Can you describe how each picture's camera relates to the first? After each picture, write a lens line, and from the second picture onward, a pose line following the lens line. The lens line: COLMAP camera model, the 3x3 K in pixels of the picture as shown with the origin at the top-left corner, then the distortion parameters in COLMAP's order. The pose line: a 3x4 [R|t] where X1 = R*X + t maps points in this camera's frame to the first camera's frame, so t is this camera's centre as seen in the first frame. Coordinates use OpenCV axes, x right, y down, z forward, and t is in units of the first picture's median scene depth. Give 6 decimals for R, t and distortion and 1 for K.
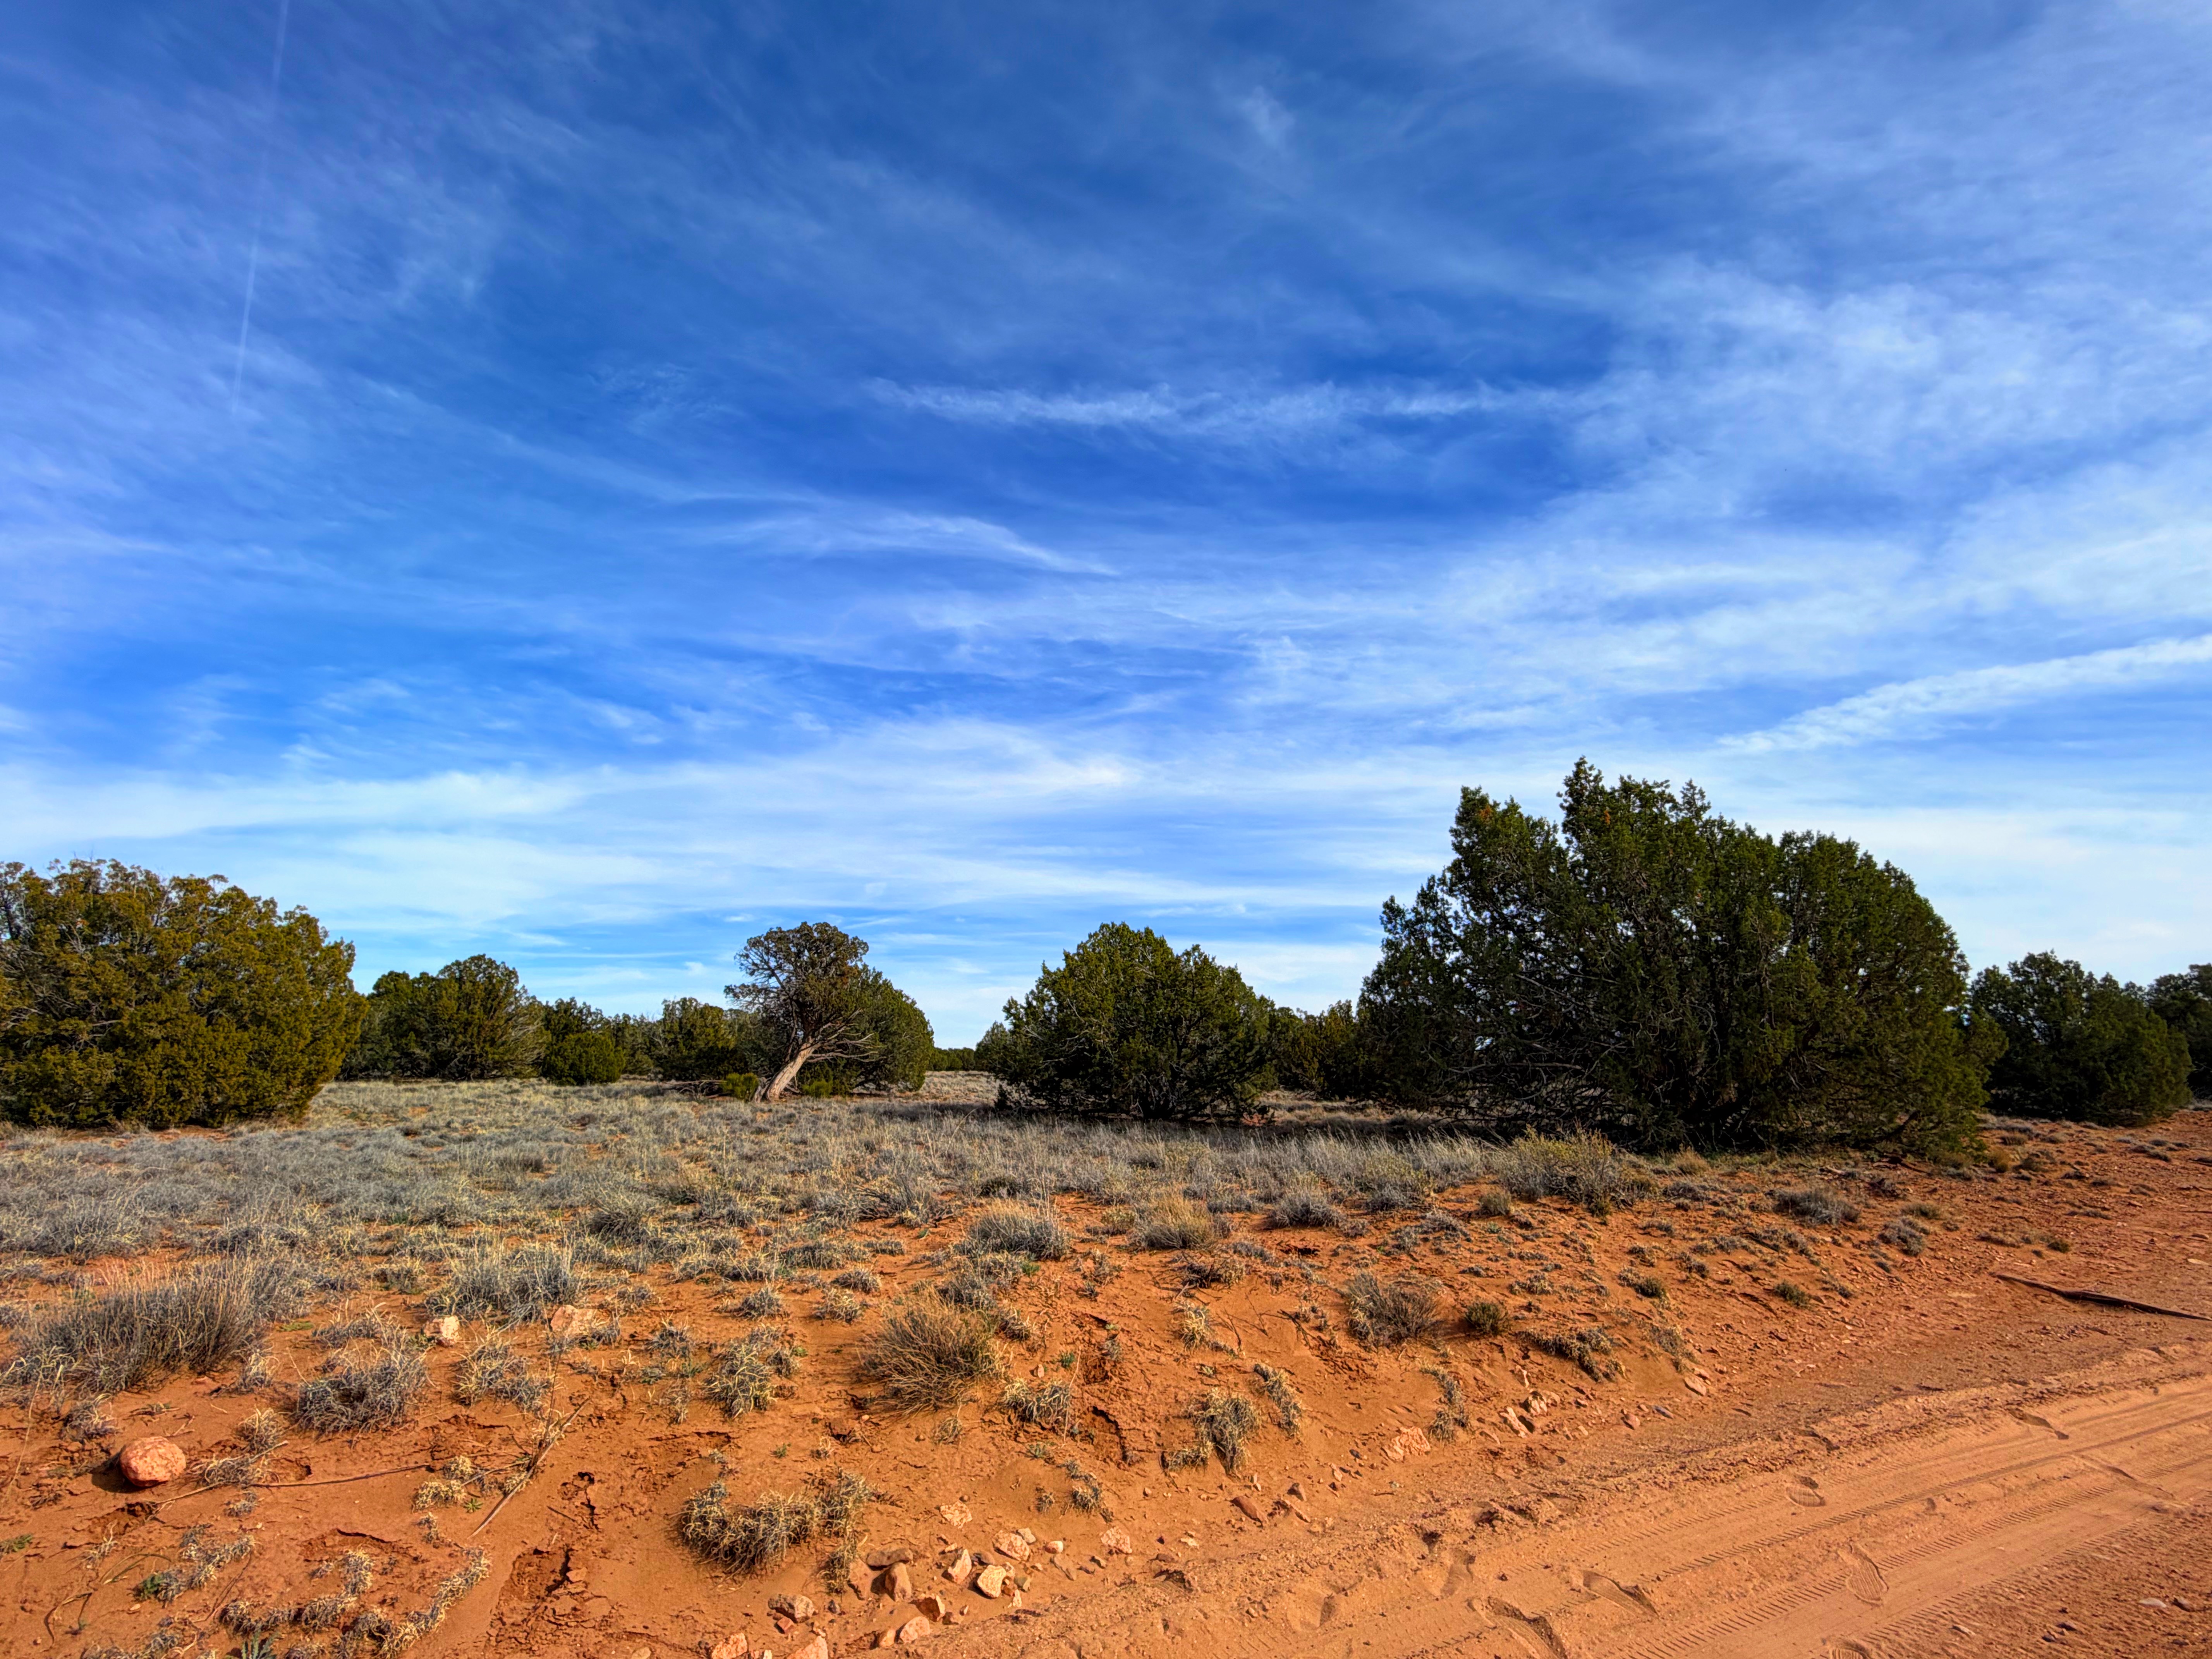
lens RADIAL K [[1080.6, 0, 1061.3], [0, 1080.6, 864.3], [0, 0, 1]] dist [0.002593, -0.000086]
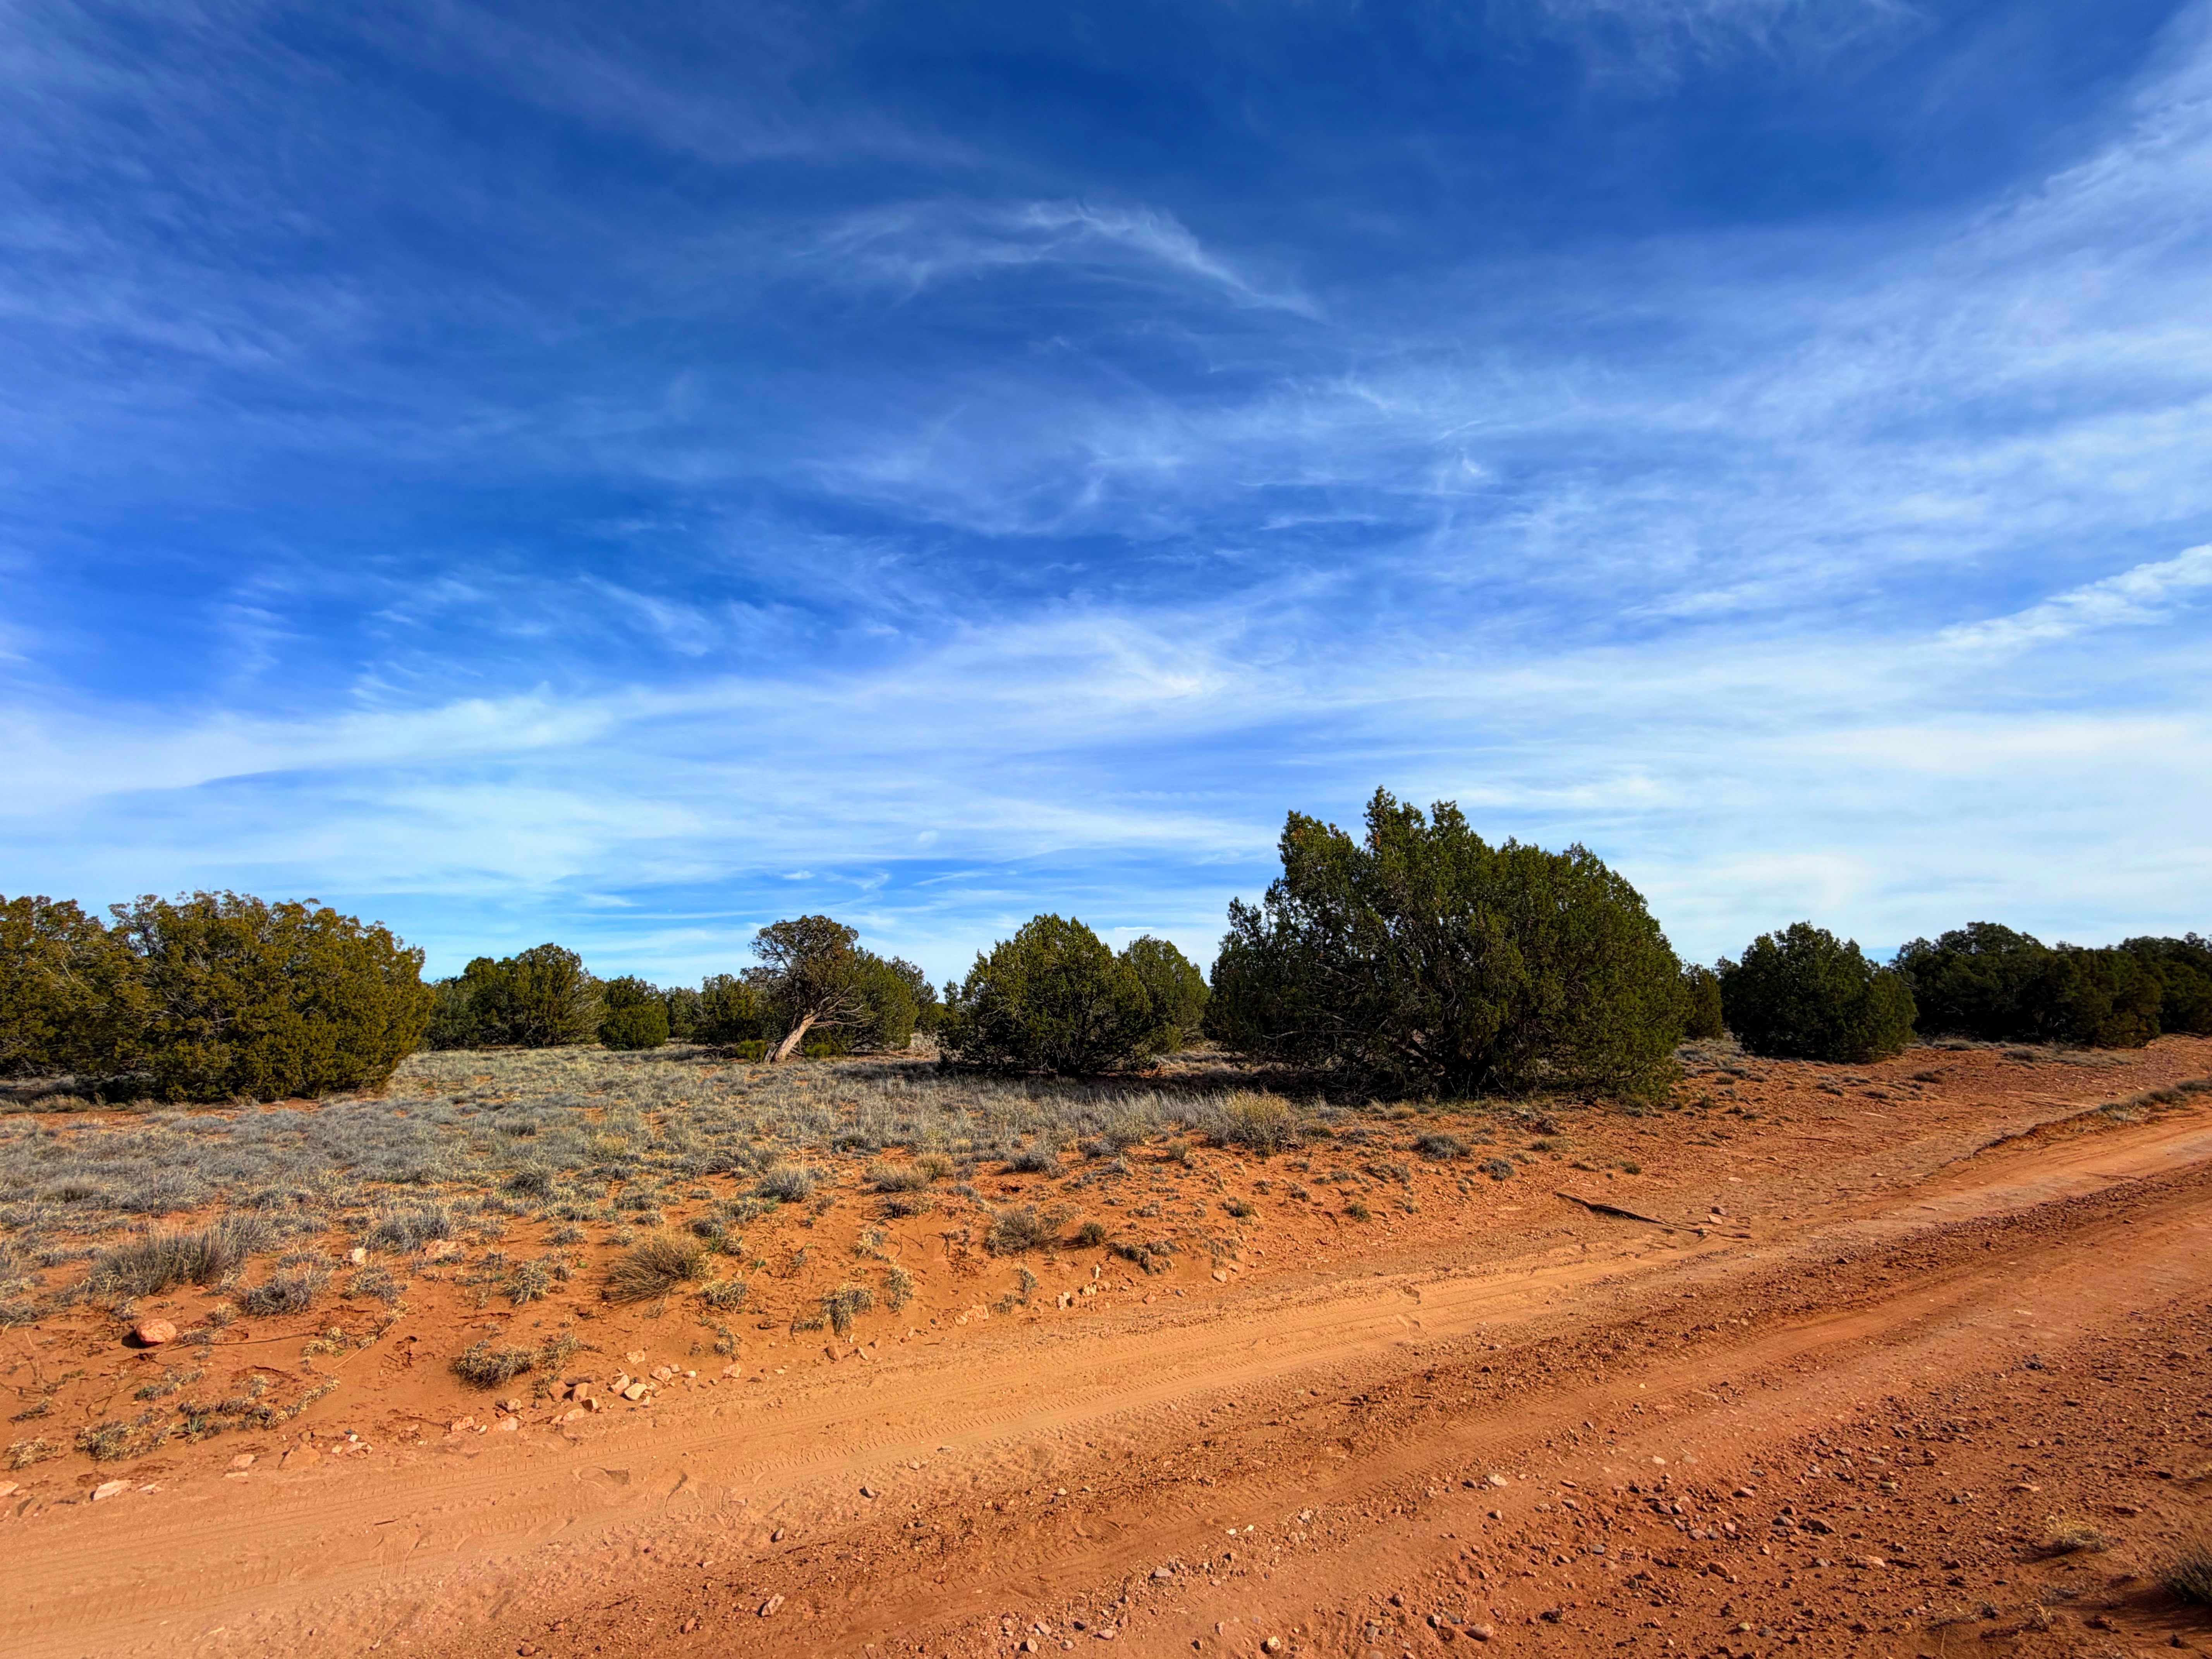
lens RADIAL K [[957.7, 0, 1104.1], [0, 957.7, 834.7], [0, 0, 1]] dist [0.003577, -0.000478]
pose [[0.999782, -0.020483, -0.004041, 0.153610], [0.020503, 0.999776, 0.005193, -0.051789], [0.003933, -0.005275, 0.999978, -0.120054]]
